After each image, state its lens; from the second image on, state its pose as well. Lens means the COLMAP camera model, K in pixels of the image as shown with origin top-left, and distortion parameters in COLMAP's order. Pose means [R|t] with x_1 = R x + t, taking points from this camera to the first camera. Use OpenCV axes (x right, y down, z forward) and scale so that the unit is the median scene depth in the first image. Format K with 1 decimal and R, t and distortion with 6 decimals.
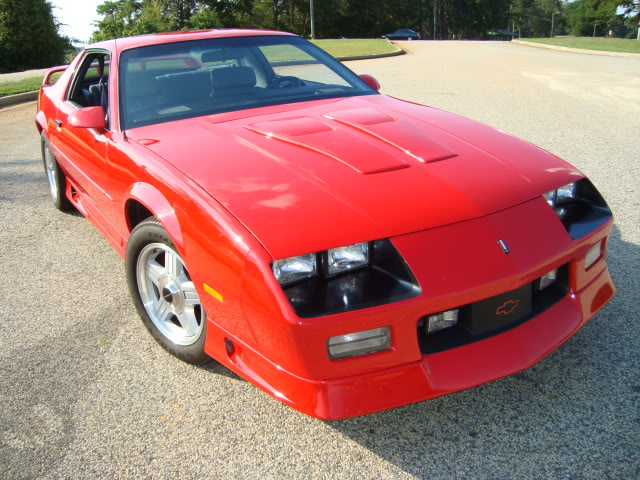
lens RADIAL K [[635.8, 0, 320.0], [0, 635.8, 240.0], [0, 0, 1]] dist [-0.212394, 0.230669]
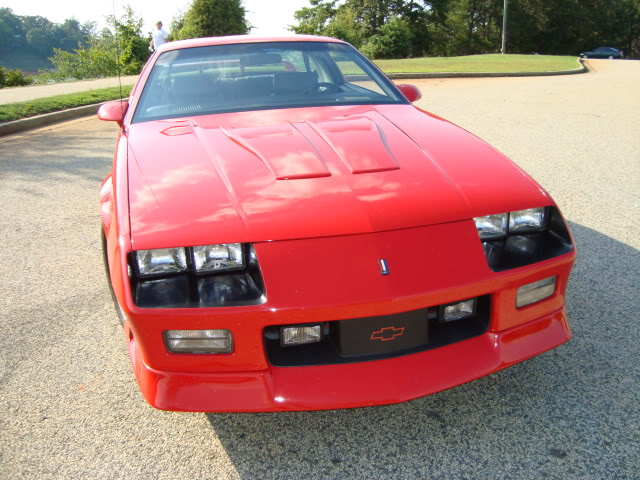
lens RADIAL K [[635.8, 0, 320.0], [0, 635.8, 240.0], [0, 0, 1]] dist [-0.212394, 0.230669]
pose [[0.953894, 0.110075, -0.279232, 0.286236], [-0.114203, 0.993456, 0.001494, -0.012314], [0.277569, 0.030464, 0.960223, 0.046140]]
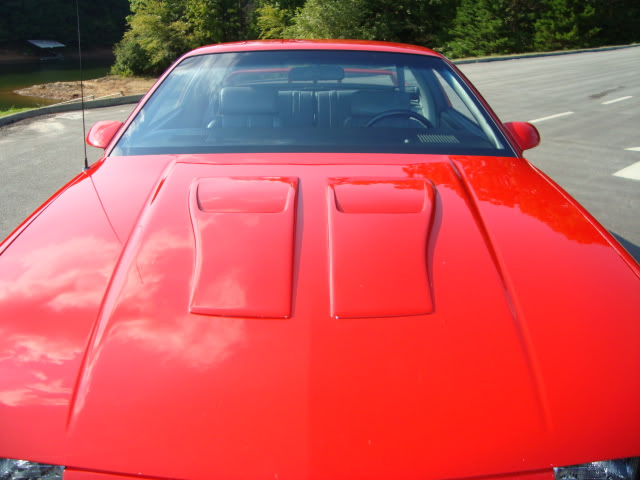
lens RADIAL K [[635.8, 0, 320.0], [0, 635.8, 240.0], [0, 0, 1]] dist [-0.212394, 0.230669]
pose [[0.851773, 0.203120, -0.482933, 0.273551], [-0.214444, 0.976200, 0.032359, -0.142457], [0.478012, 0.076000, 0.875059, 0.405620]]
